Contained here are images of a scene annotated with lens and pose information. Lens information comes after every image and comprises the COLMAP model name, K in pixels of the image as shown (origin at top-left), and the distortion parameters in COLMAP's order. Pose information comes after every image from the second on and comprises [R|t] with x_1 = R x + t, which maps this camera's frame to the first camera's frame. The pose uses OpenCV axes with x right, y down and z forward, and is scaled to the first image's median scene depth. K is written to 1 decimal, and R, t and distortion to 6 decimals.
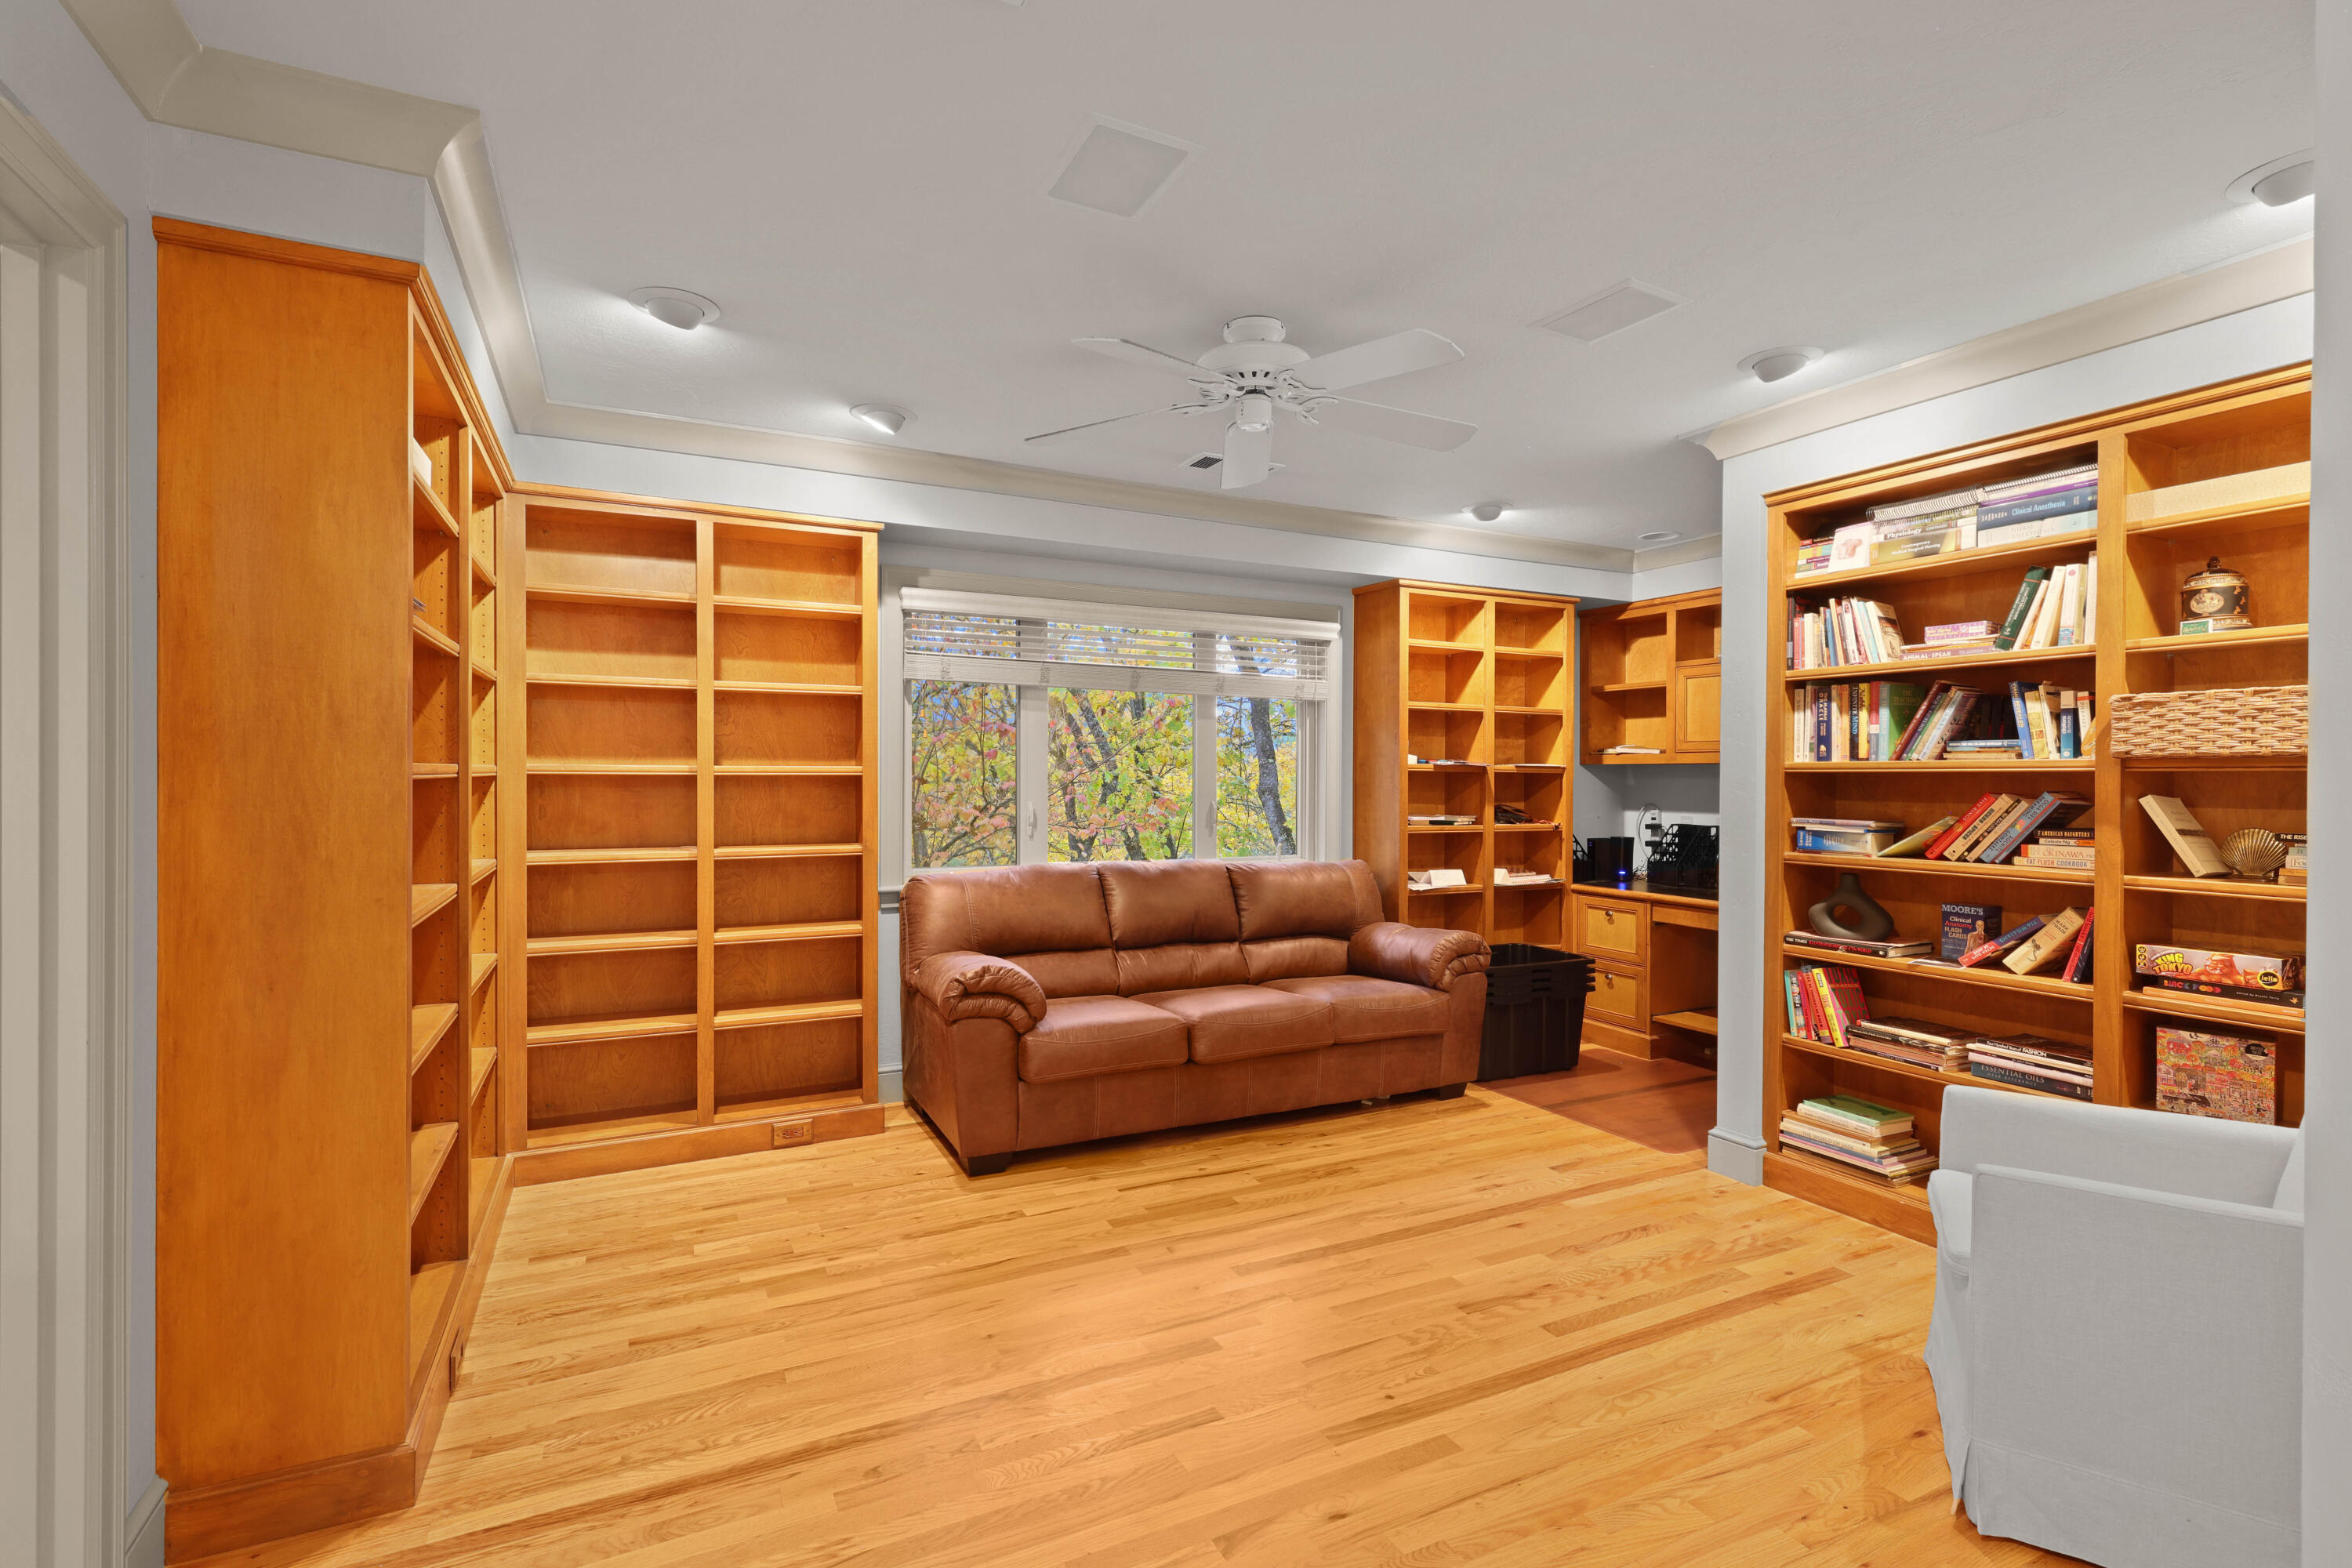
lens RADIAL K [[1087.0, 0, 1176.7], [0, 1087.0, 774.5], [0, 0, 1]] dist [-0.002509, -0.000068]
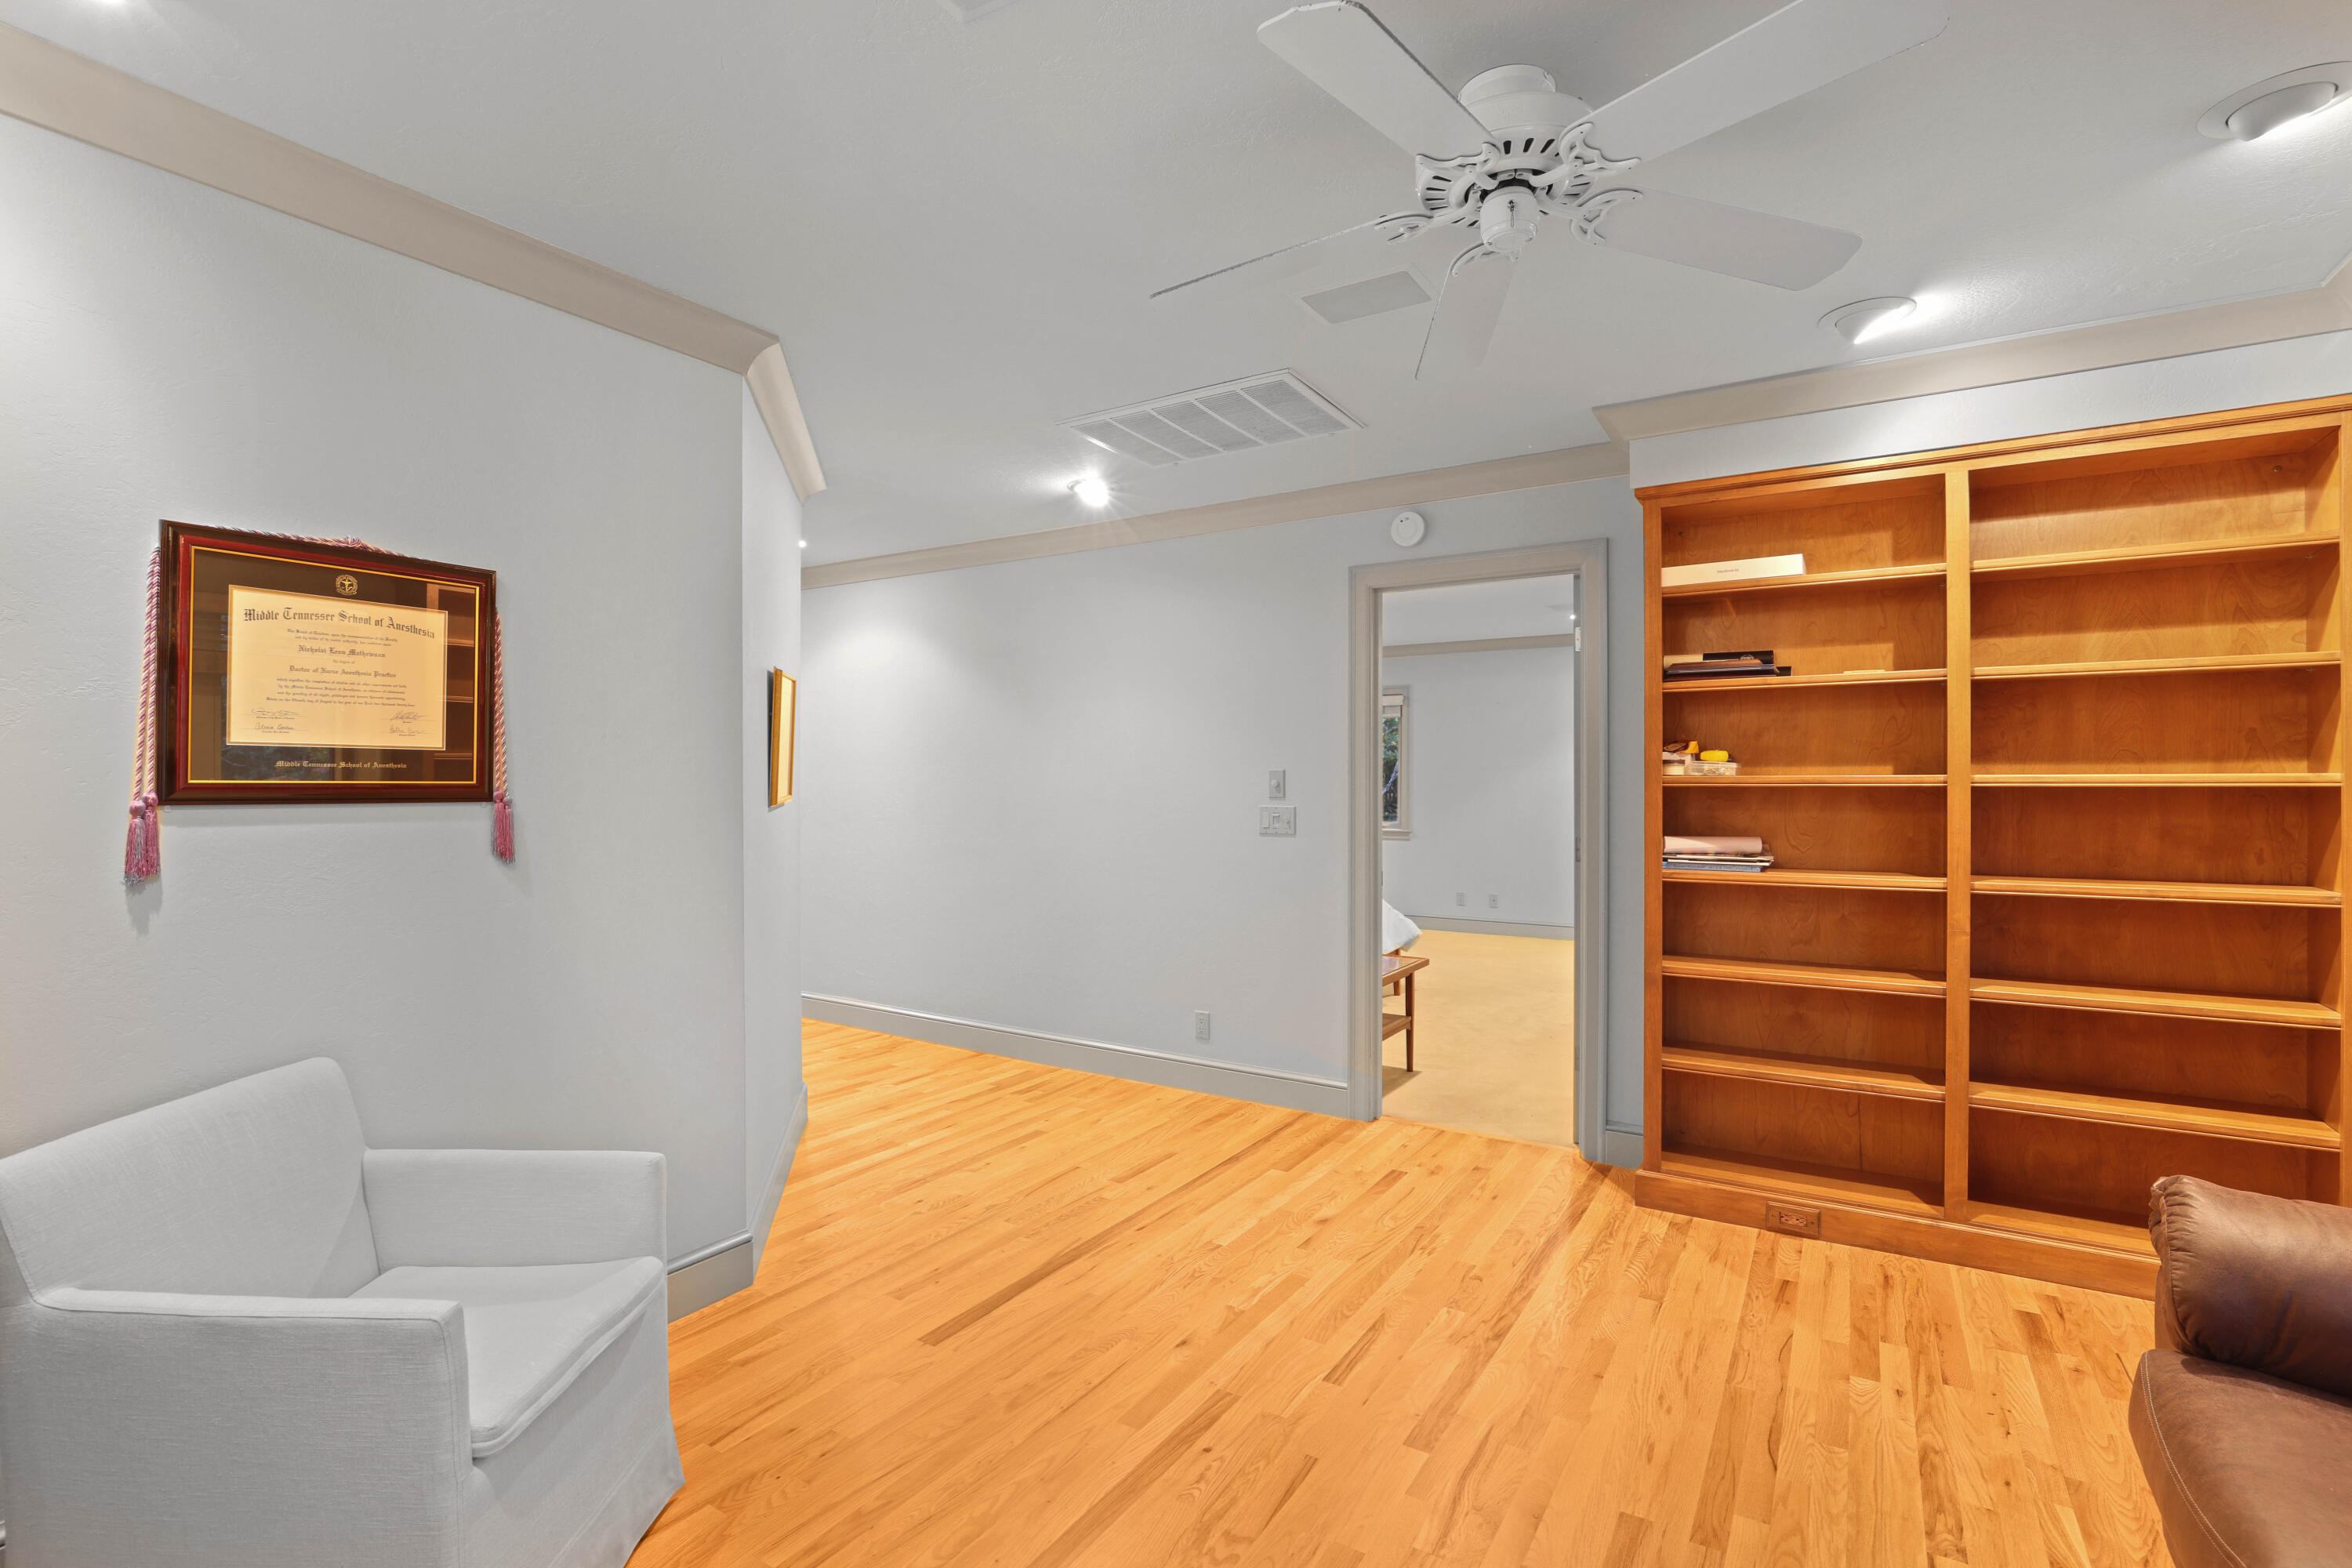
lens RADIAL K [[1087.0, 0, 1181.2], [0, 1087.0, 790.4], [0, 0, 1]] dist [-0.002509, -0.000068]
pose [[-0.858825, -0.000230, -0.512269, 0.609233], [0.000581, 0.999999, -0.001424, 0.002861], [0.512269, -0.001521, -0.858824, 1.571416]]
